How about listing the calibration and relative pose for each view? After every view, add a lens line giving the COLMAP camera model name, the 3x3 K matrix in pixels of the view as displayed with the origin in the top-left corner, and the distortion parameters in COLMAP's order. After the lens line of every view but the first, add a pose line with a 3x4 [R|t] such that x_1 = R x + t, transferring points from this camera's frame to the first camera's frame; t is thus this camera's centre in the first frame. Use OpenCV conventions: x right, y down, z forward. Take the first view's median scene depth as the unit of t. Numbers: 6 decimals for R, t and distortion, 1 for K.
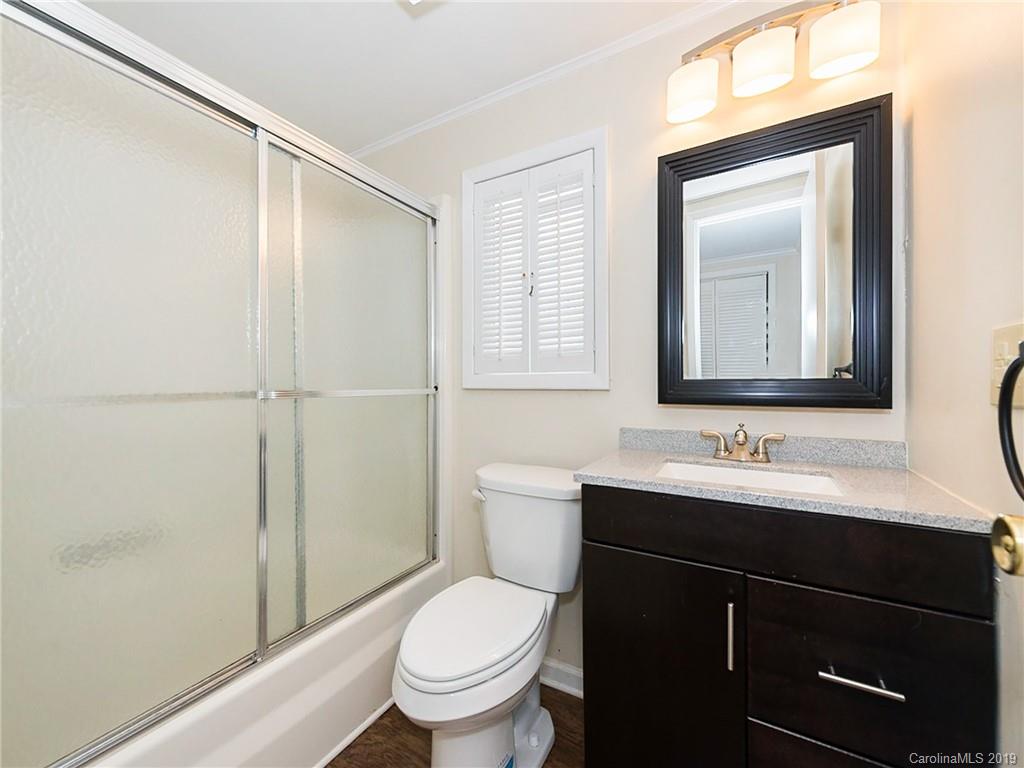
lens RADIAL K [[408.2, 0, 508.3], [0, 408.2, 384.3], [0, 0, 1]] dist [0.000916, -0.000037]
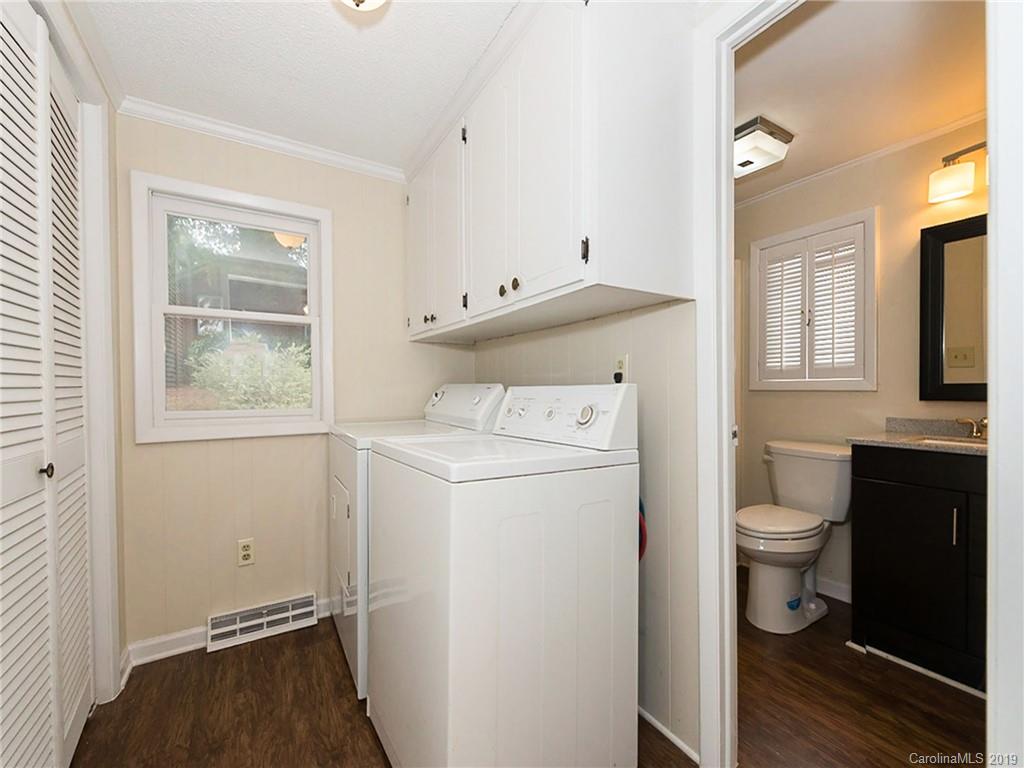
lens RADIAL K [[418.1, 0, 509.3], [0, 418.1, 394.4], [0, 0, 1]] dist [-0.001172, -0.000246]
pose [[0.871903, 0.004918, -0.489654, -0.151375], [0.004558, 0.999825, 0.018158, -0.006416], [0.489657, -0.018064, 0.871728, -0.867215]]
